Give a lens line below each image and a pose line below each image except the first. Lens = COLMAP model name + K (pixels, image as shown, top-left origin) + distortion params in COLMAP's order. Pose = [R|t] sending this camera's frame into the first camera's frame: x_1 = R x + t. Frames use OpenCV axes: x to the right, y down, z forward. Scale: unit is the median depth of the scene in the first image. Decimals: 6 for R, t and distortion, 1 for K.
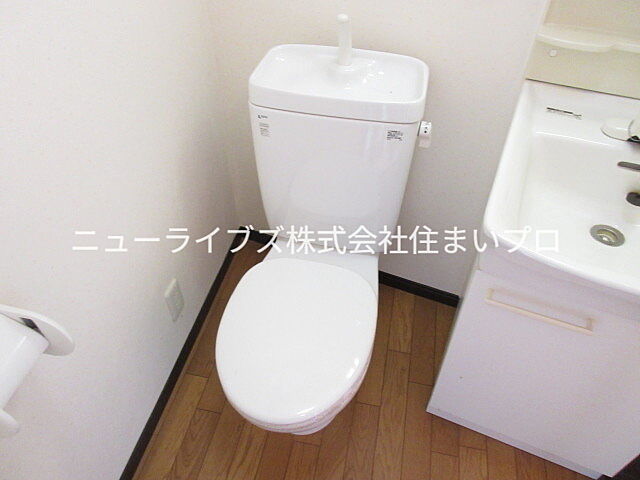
lens RADIAL K [[472.2, 0, 322.2], [0, 472.2, 241.9], [0, 0, 1]] dist [0.002944, 0.002069]
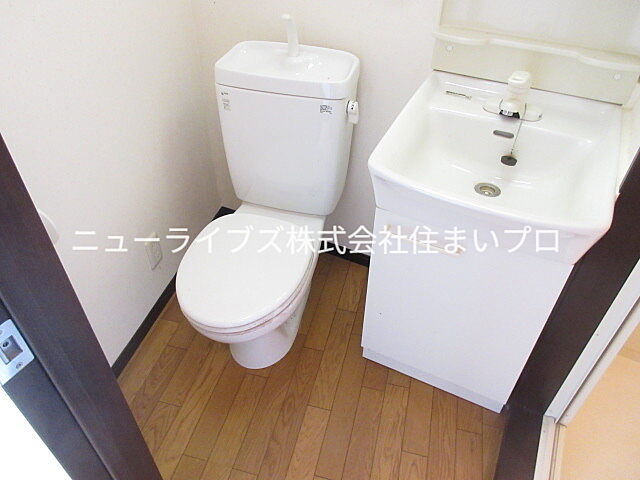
lens RADIAL K [[472.2, 0, 322.2], [0, 472.2, 241.9], [0, 0, 1]] dist [0.002944, 0.002069]
pose [[0.998873, 0.038580, -0.027643, 0.183842], [-0.040197, 0.997354, -0.060567, 0.196581], [0.025233, 0.061610, 0.997781, -0.231706]]
